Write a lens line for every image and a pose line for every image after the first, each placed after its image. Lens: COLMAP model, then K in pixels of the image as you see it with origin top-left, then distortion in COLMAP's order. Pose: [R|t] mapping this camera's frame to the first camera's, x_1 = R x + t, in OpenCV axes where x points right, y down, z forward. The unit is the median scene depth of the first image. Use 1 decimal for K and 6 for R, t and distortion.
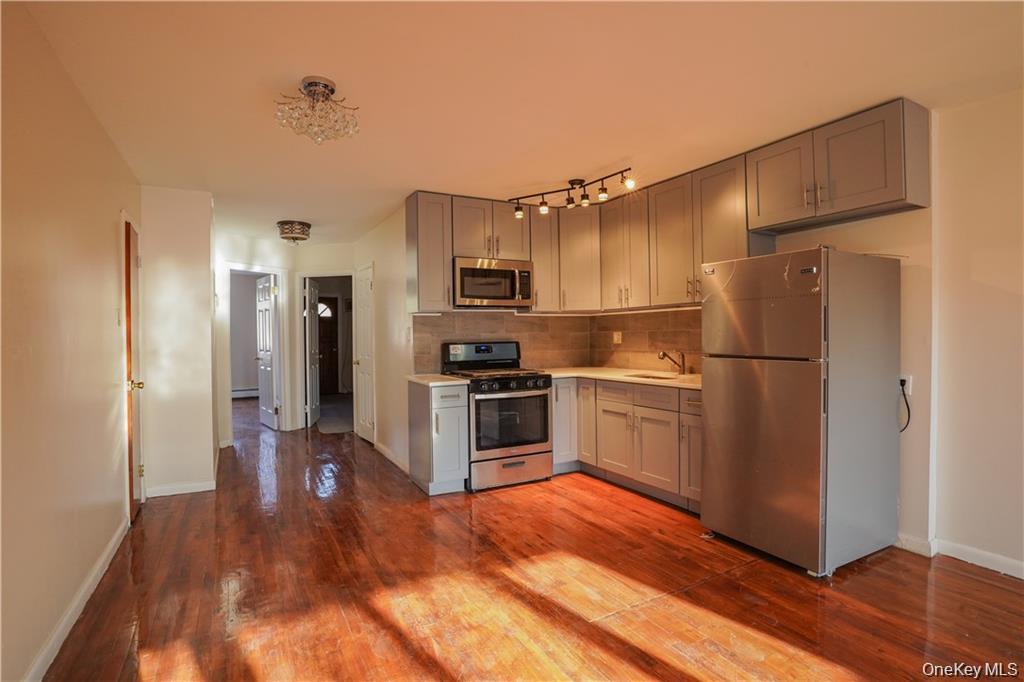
lens RADIAL K [[509.6, 0, 512.0], [0, 509.6, 341.0], [0, 0, 1]] dist [-0.000062, 0.000165]
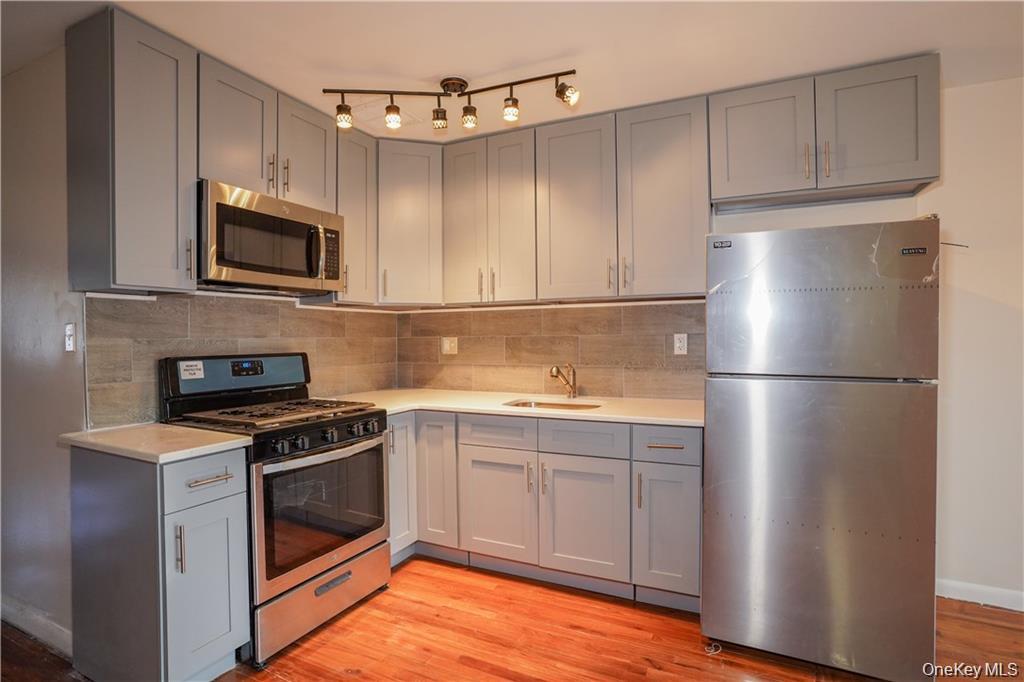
lens RADIAL K [[516.6, 0, 512.0], [0, 516.6, 341.0], [0, 0, 1]] dist [-0.054551, 0.023304]
pose [[0.819324, 0.003227, 0.573322, -0.144778], [0.002831, 0.999949, -0.009674, -0.006690], [-0.573324, 0.009549, 0.819273, 0.435777]]
